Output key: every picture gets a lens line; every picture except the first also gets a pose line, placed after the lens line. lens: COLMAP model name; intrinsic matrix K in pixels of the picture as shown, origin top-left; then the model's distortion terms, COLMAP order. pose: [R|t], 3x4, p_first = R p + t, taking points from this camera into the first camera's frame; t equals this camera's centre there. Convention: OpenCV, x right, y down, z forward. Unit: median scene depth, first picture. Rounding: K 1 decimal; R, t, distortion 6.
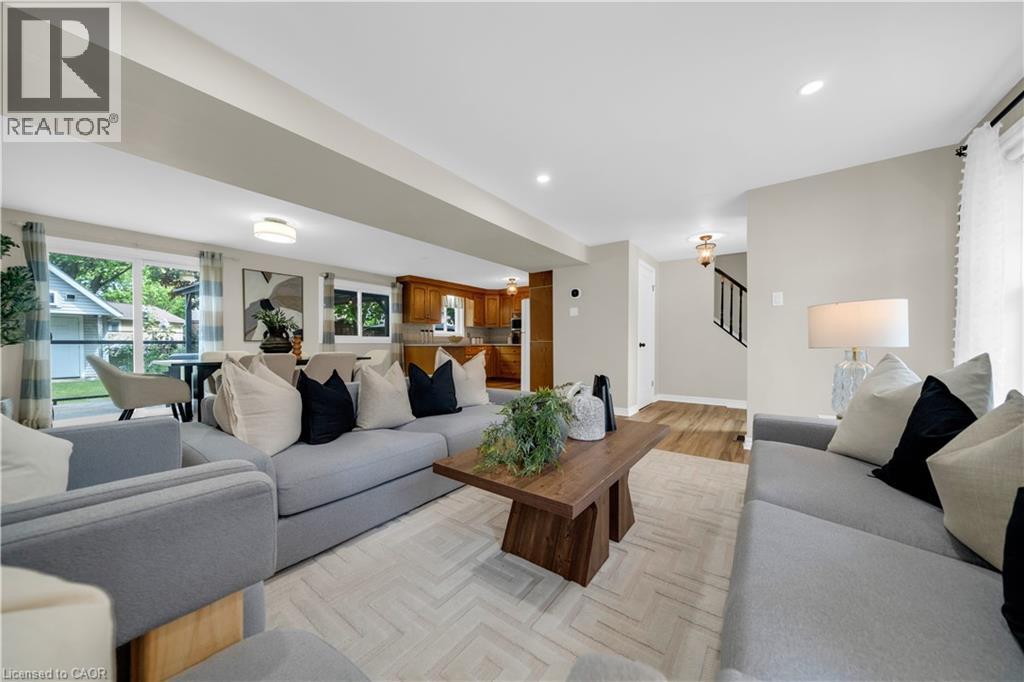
lens RADIAL K [[351.4, 0, 513.2], [0, 351.4, 342.9], [0, 0, 1]] dist [0.000526, -0.000087]
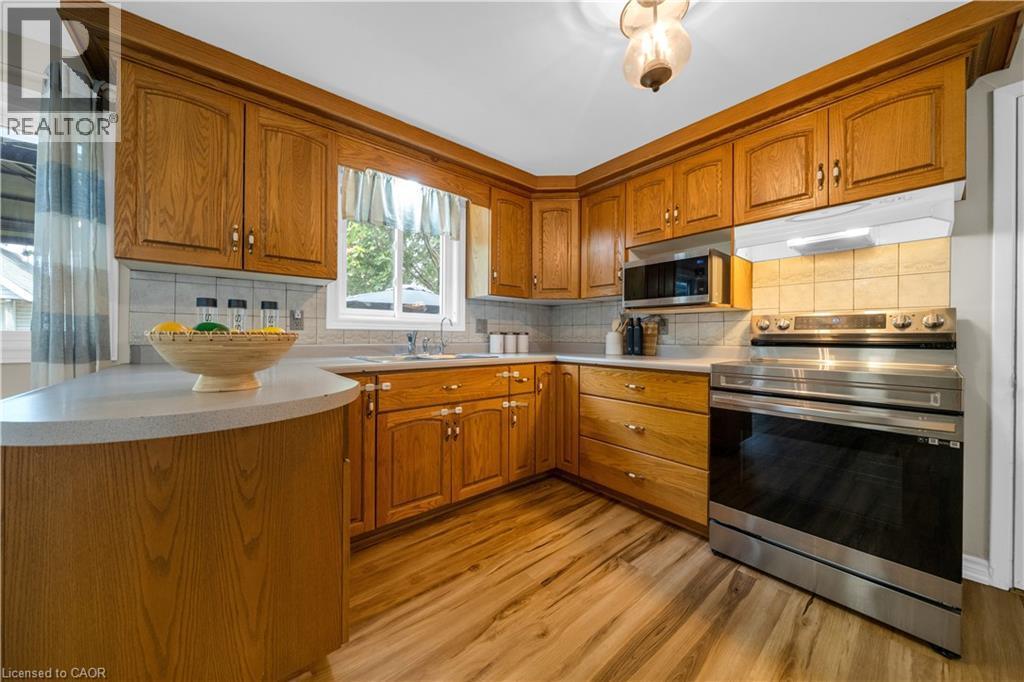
lens RADIAL K [[351.4, 0, 511.5], [0, 351.4, 337.7], [0, 0, 1]] dist [0.000526, -0.000087]
pose [[0.971292, 0.008456, -0.237742, -0.022924], [-0.007022, 0.999952, 0.006875, -0.013607], [0.237788, -0.005008, 0.971304, 0.698562]]
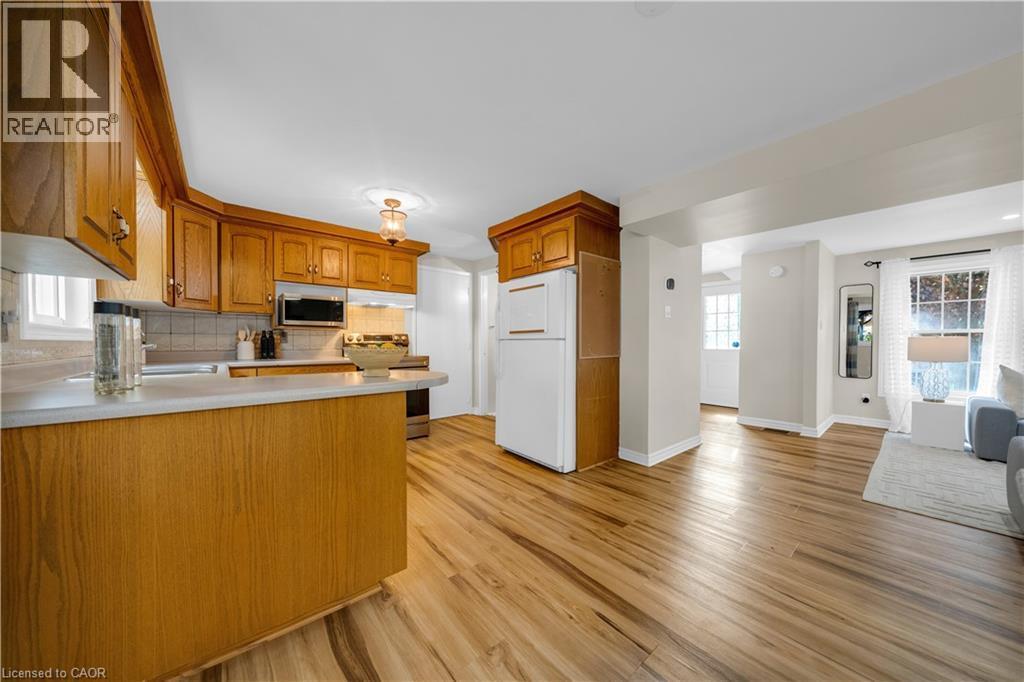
lens RADIAL K [[351.4, 0, 510.8], [0, 351.4, 345.0], [0, 0, 1]] dist [0.000526, -0.000087]
pose [[0.227411, -0.002428, 0.973796, -0.313525], [0.001506, 0.999997, 0.002141, -0.013477], [-0.973798, 0.000980, 0.227414, 0.656664]]
